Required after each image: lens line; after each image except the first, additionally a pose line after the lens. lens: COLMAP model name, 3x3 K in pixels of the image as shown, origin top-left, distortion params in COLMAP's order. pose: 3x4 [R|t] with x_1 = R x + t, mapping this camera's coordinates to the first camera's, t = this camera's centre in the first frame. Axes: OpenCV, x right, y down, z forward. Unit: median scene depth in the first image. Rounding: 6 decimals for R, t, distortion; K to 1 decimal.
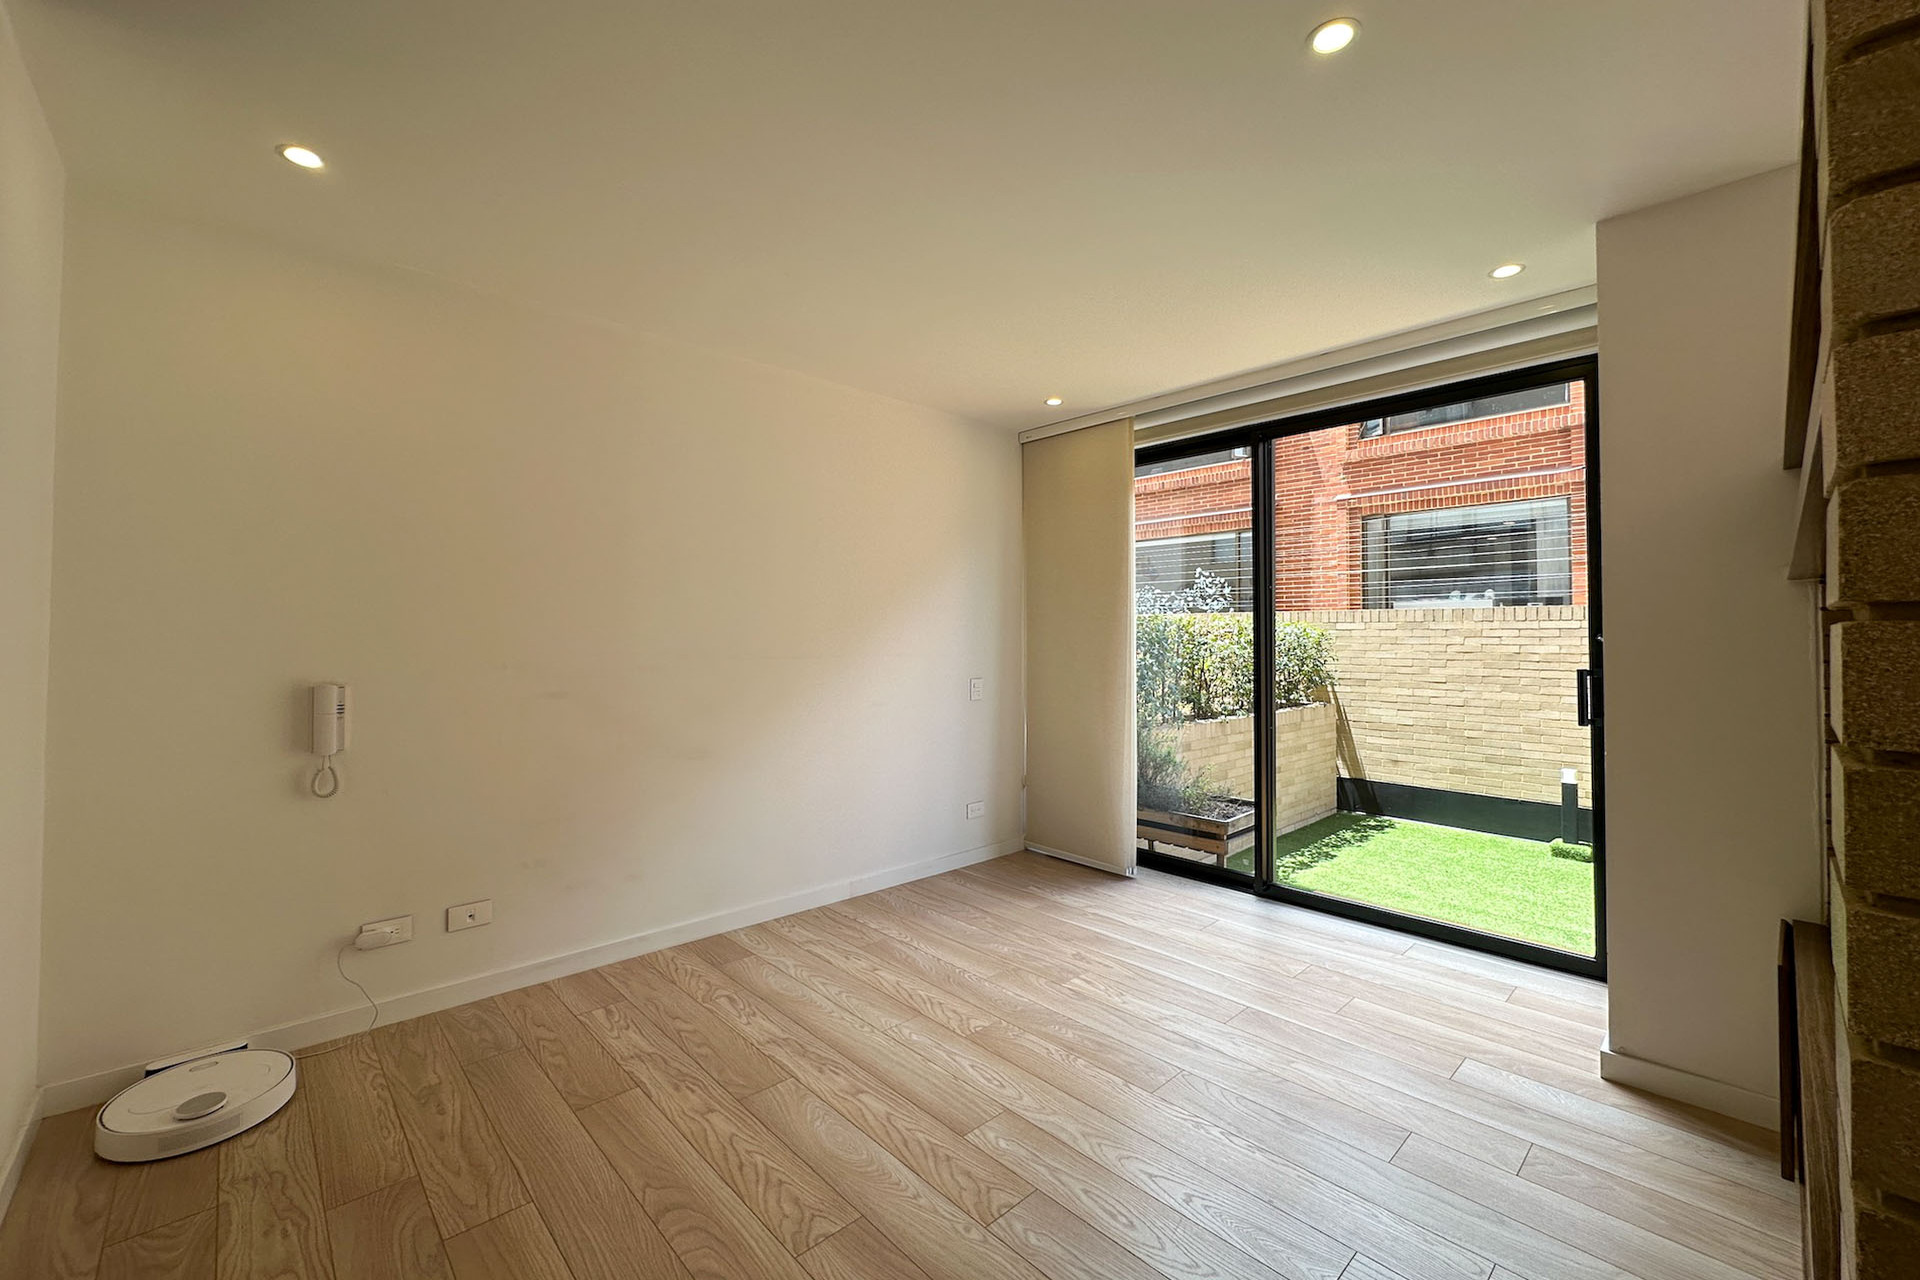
lens RADIAL K [[772.9, 0, 951.7], [0, 772.9, 627.8], [0, 0, 1]] dist [-0.001908, 0.000102]
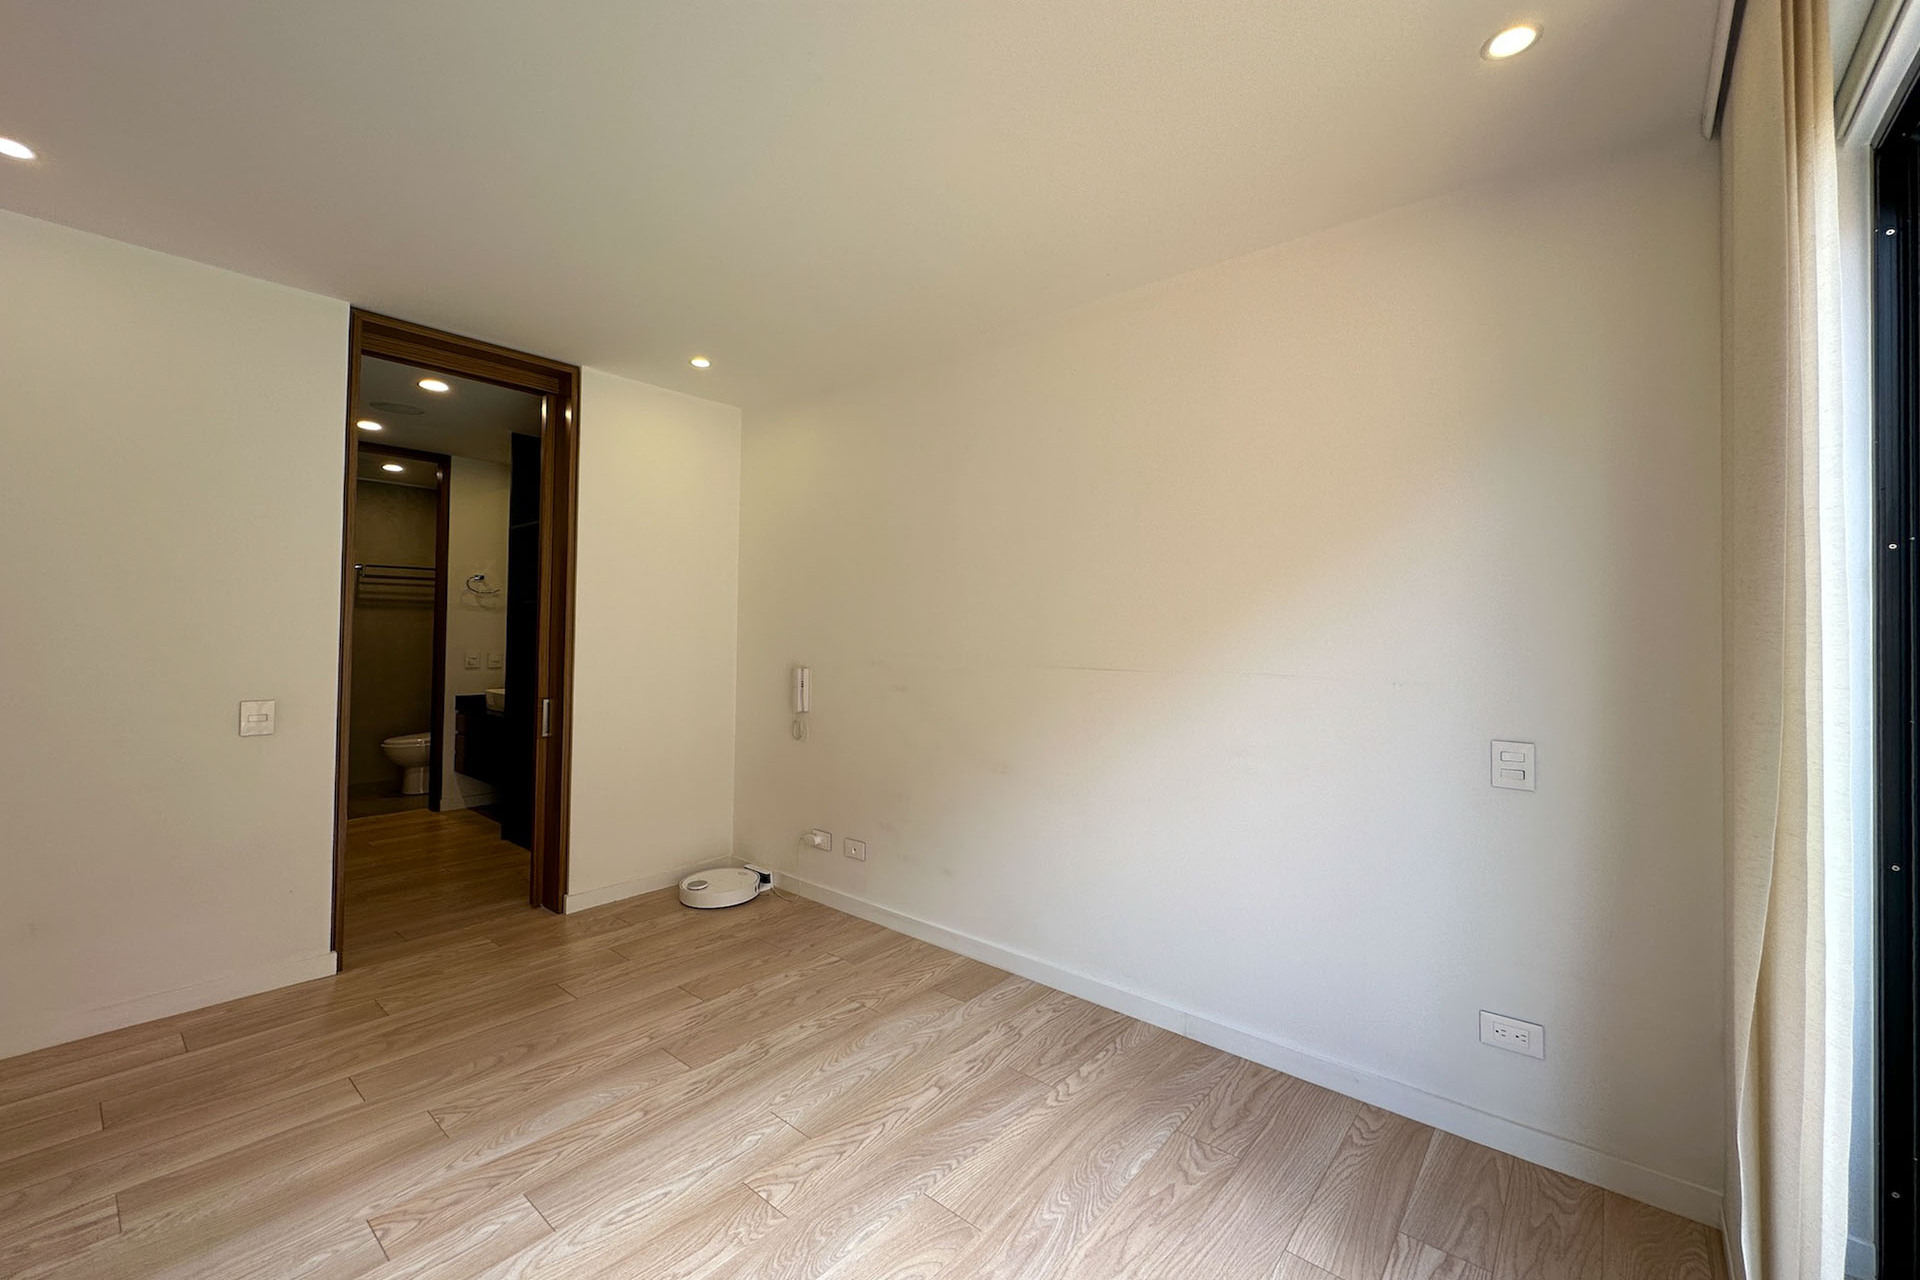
lens RADIAL K [[772.9, 0, 966.5], [0, 772.9, 637.6], [0, 0, 1]] dist [-0.001908, 0.000102]
pose [[0.123495, 0.003011, -0.992341, 0.667889], [-0.000087, 0.999995, 0.003024, 0.006306], [0.992345, -0.000287, 0.123495, 0.968810]]
